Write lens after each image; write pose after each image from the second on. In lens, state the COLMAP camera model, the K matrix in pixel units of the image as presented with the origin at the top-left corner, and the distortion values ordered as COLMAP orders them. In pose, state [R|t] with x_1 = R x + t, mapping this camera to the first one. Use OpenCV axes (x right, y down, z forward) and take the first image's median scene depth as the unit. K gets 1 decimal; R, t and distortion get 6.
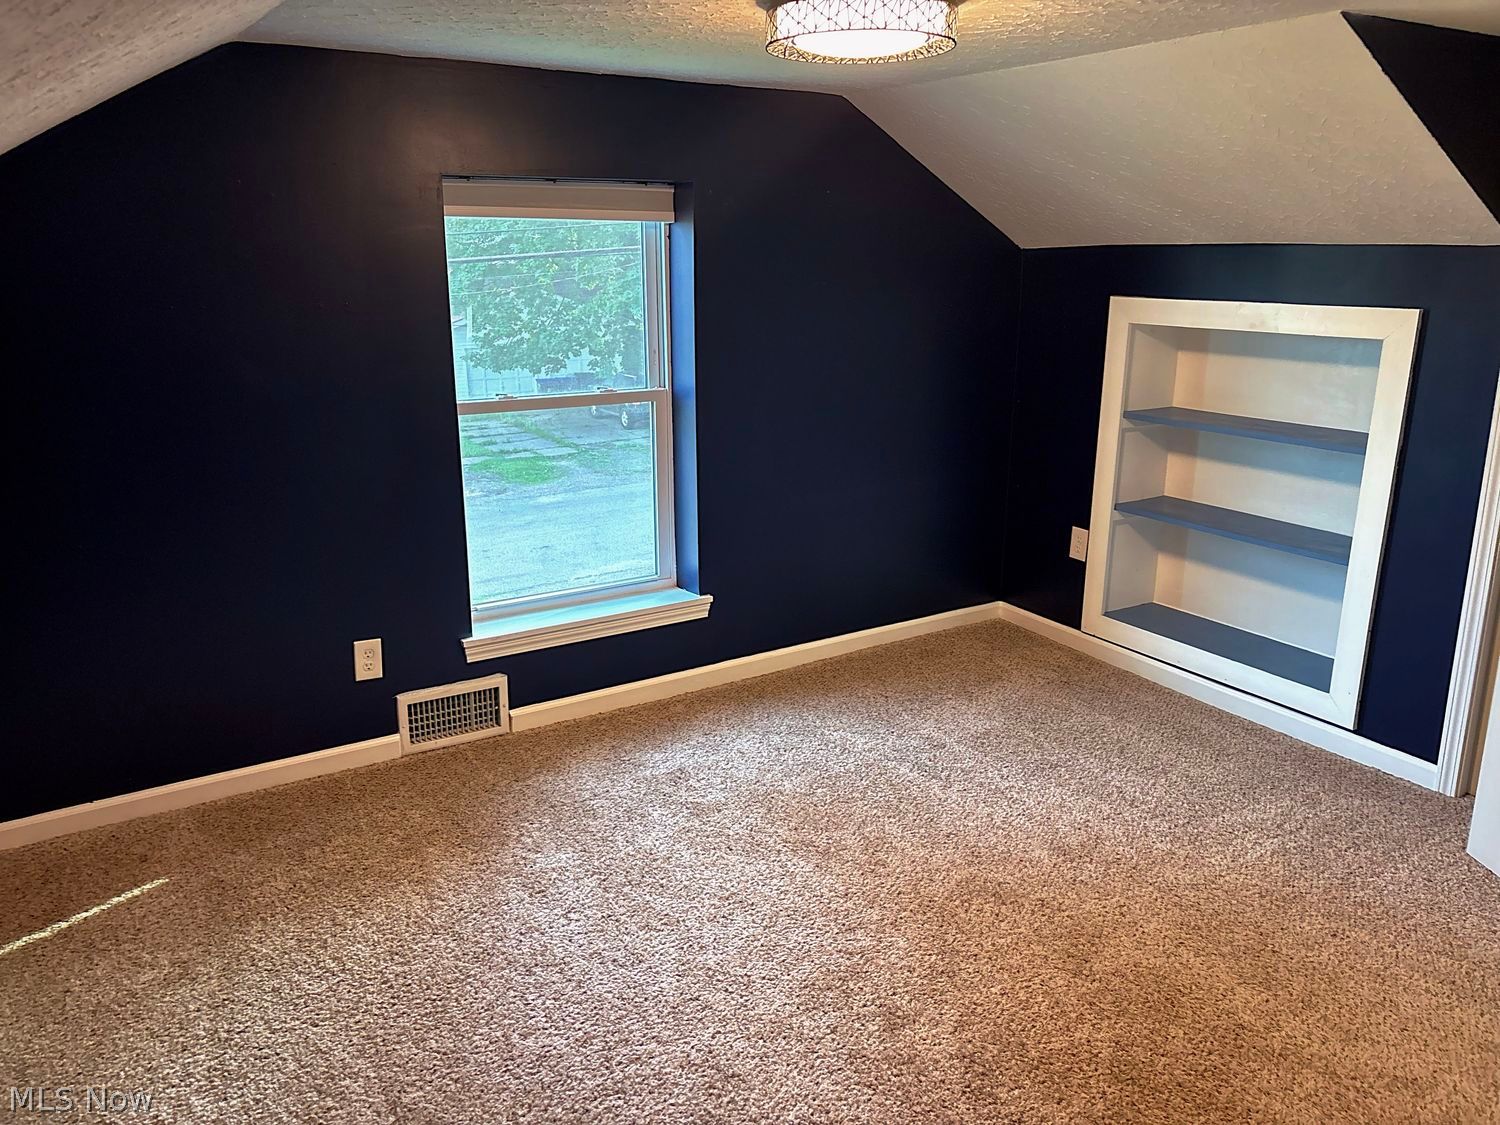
lens RADIAL K [[1131.8, 0, 747.3], [0, 1131.8, 556.1], [0, 0, 1]] dist [0.059920, -0.073878]
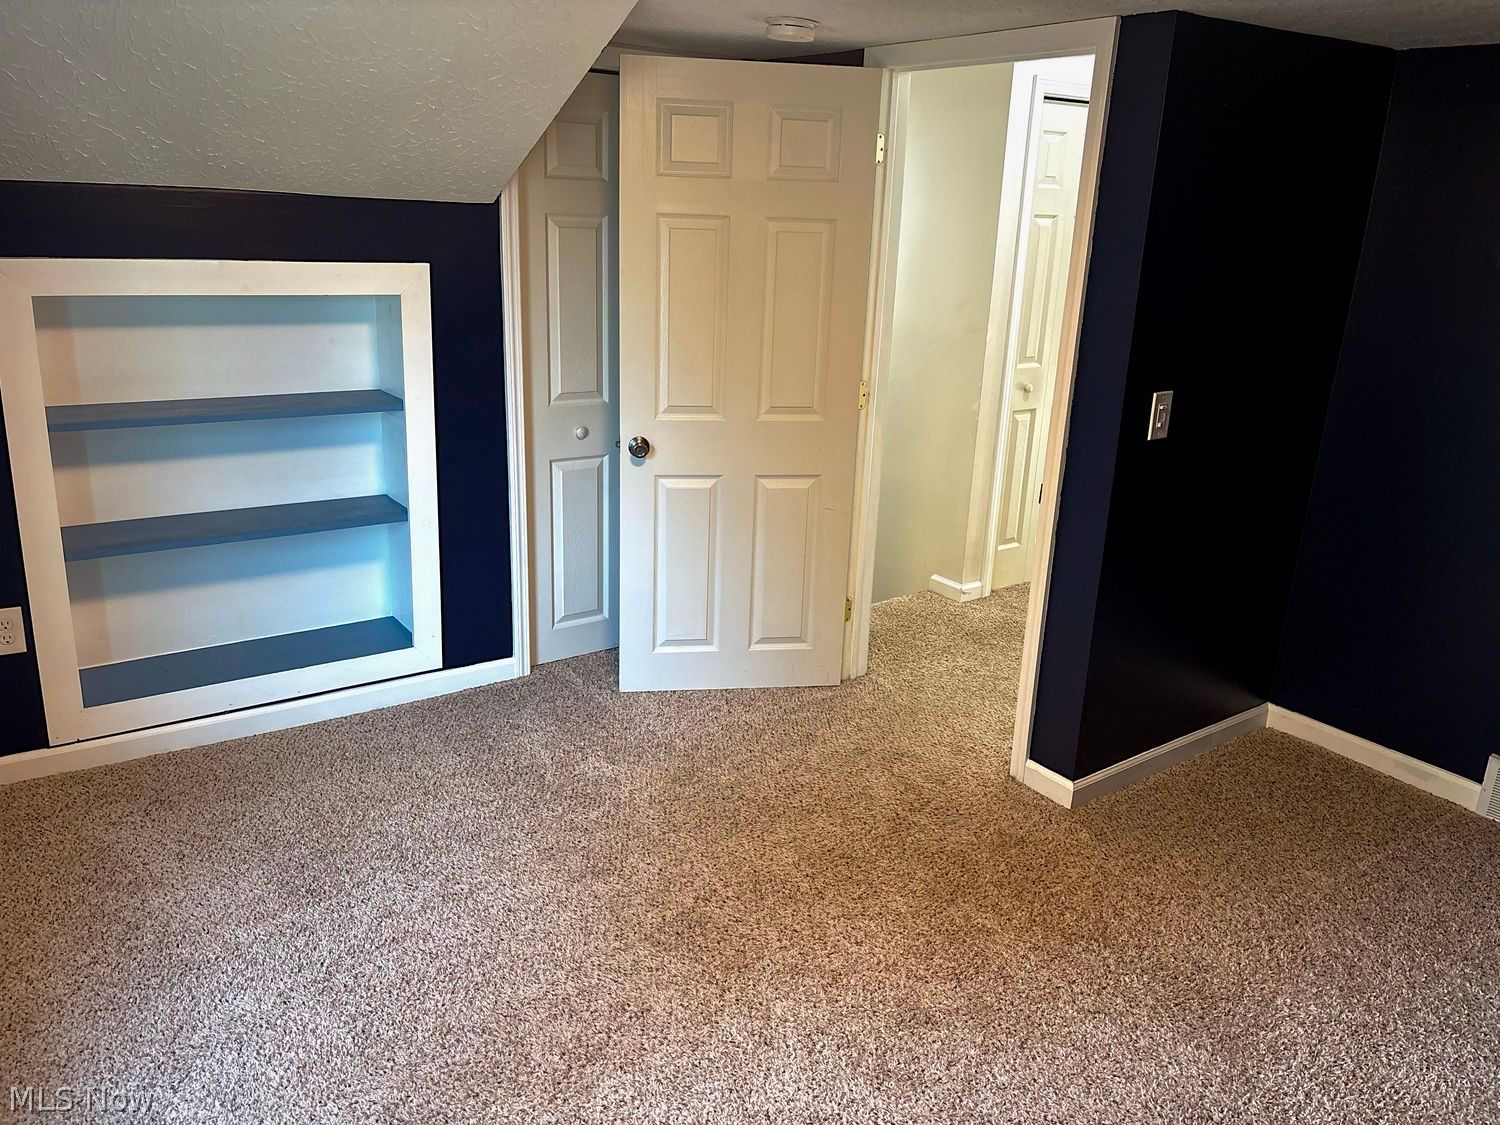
lens RADIAL K [[1131.8, 0, 749.3], [0, 1131.8, 551.4], [0, 0, 1]] dist [0.059920, -0.073878]
pose [[-0.083090, -0.291785, 0.952868, -0.461838], [0.217216, 0.927881, 0.303074, -0.203405], [-0.972581, 0.232160, -0.013717, 0.718959]]
